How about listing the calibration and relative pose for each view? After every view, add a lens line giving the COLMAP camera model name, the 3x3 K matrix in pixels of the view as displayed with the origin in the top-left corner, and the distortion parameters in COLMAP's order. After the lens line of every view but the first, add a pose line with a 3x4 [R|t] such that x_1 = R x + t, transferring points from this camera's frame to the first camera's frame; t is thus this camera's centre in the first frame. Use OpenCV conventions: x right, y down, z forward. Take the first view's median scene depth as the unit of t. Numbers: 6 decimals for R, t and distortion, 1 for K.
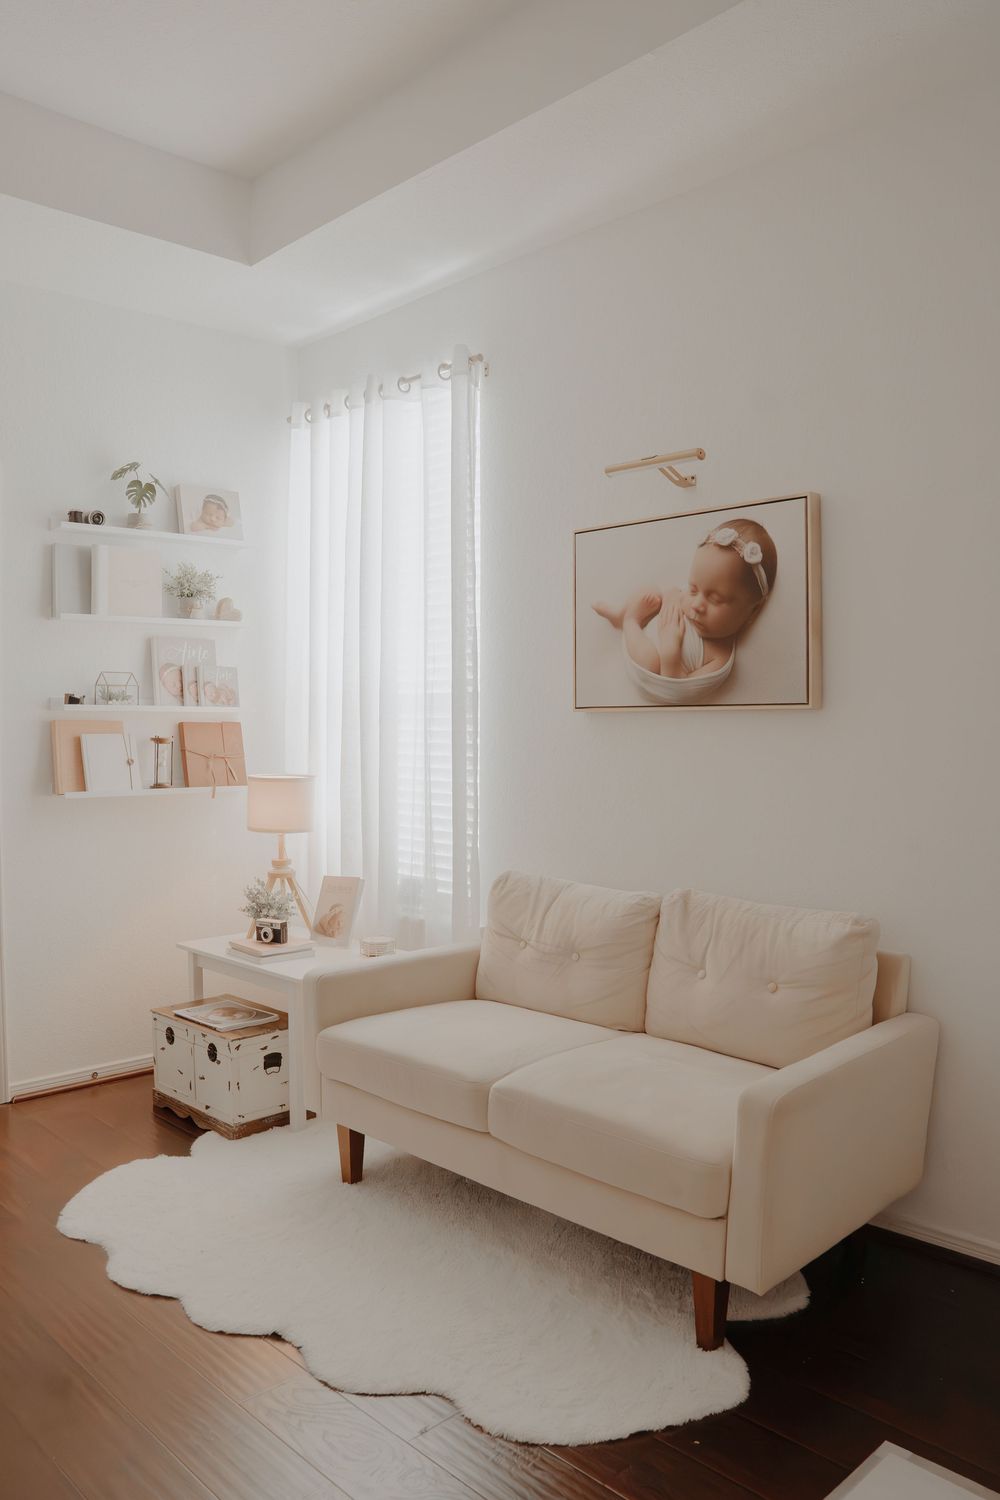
lens RADIAL K [[1119.4, 0, 434.1], [0, 1119.4, 748.4], [0, 0, 1]] dist [-0.115991, 0.001394]
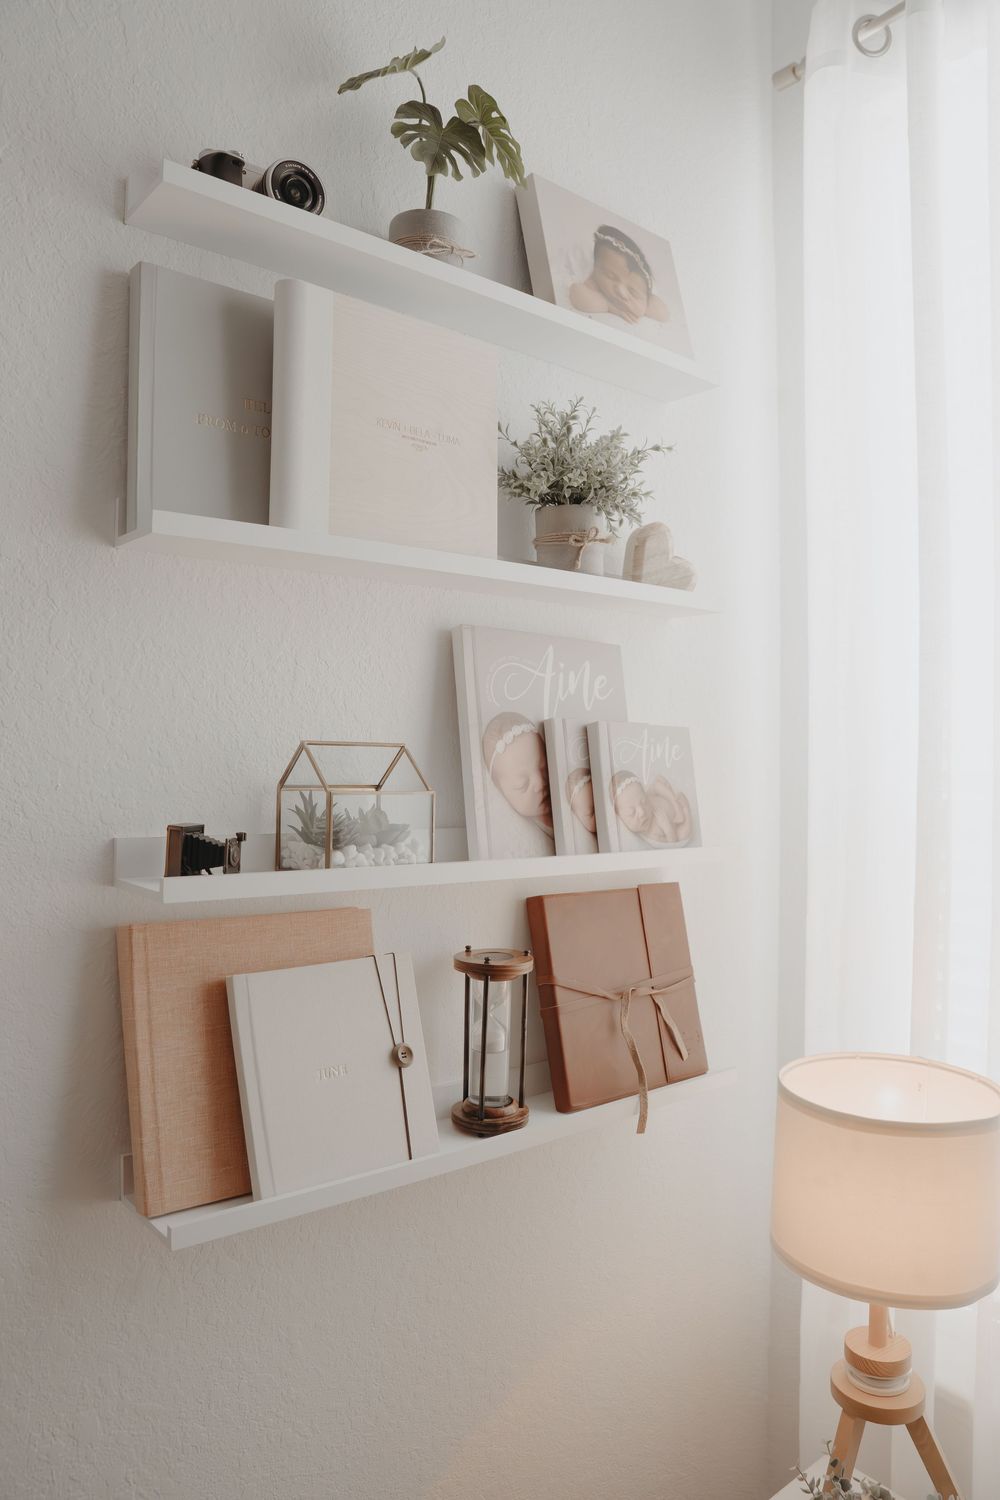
lens RADIAL K [[1041.8, 0, 494.4], [0, 1041.8, 779.7], [0, 0, 1]] dist [-0.094935, 0.003045]
pose [[0.998983, 0.003664, -0.044945, -0.260793], [-0.004517, 0.999811, -0.018910, -0.059565], [0.044867, 0.019093, 0.998810, 0.804594]]
